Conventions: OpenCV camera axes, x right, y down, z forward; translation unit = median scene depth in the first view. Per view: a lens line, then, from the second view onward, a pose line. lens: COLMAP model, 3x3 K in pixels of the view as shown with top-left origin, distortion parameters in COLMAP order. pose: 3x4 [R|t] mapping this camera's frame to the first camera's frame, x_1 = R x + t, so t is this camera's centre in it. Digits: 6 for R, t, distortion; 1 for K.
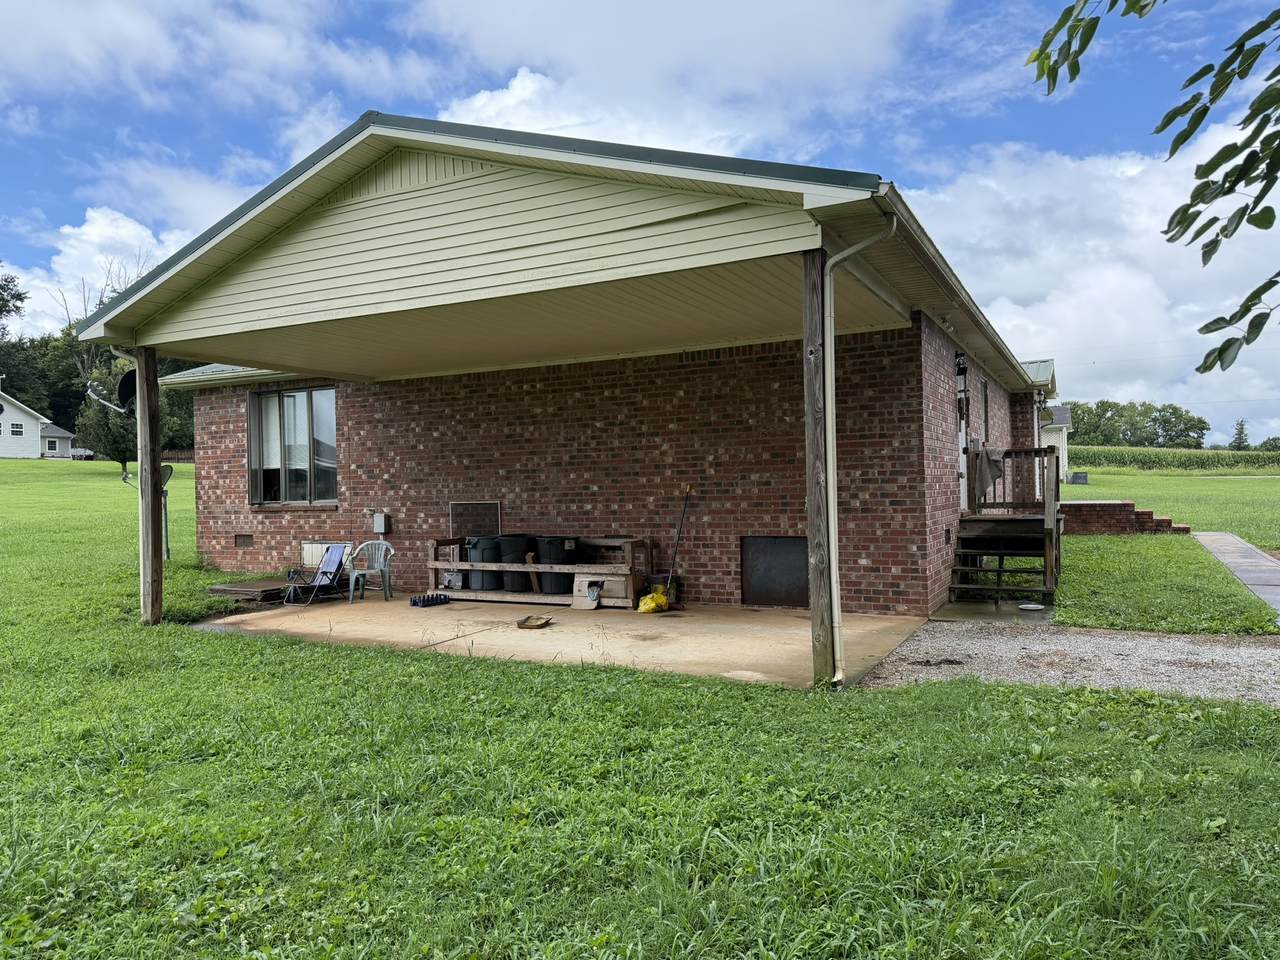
lens RADIAL K [[896.3, 0, 638.4], [0, 896.3, 484.2], [0, 0, 1]] dist [0.063179, -0.066633]
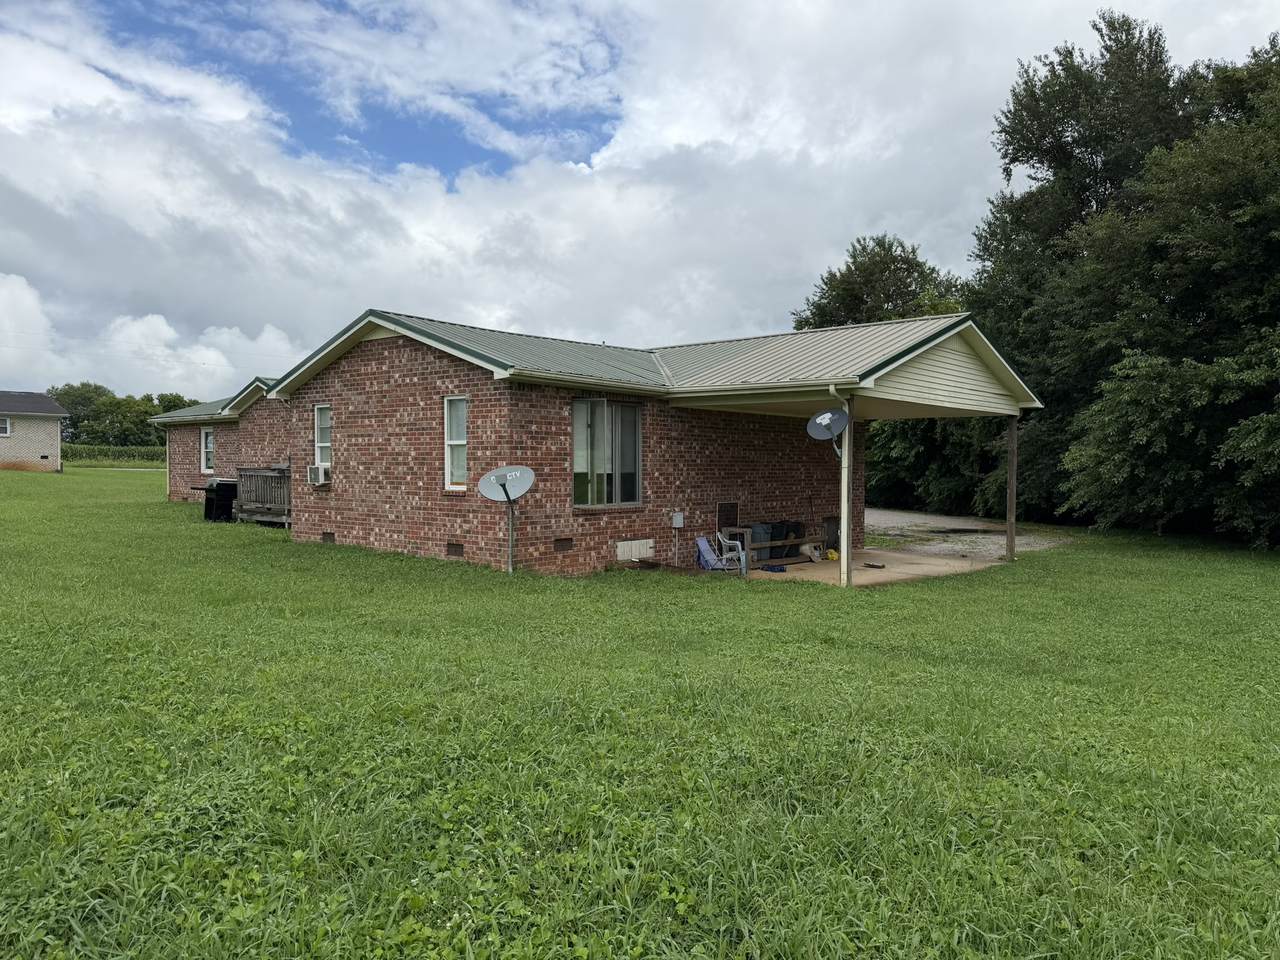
lens RADIAL K [[896.3, 0, 638.4], [0, 896.3, 484.2], [0, 0, 1]] dist [0.063179, -0.066633]
pose [[0.232391, 0.000496, 0.972622, -1.399699], [-0.022150, 0.999743, 0.004783, -0.010576], [-0.972370, -0.022655, 0.232343, 0.703700]]
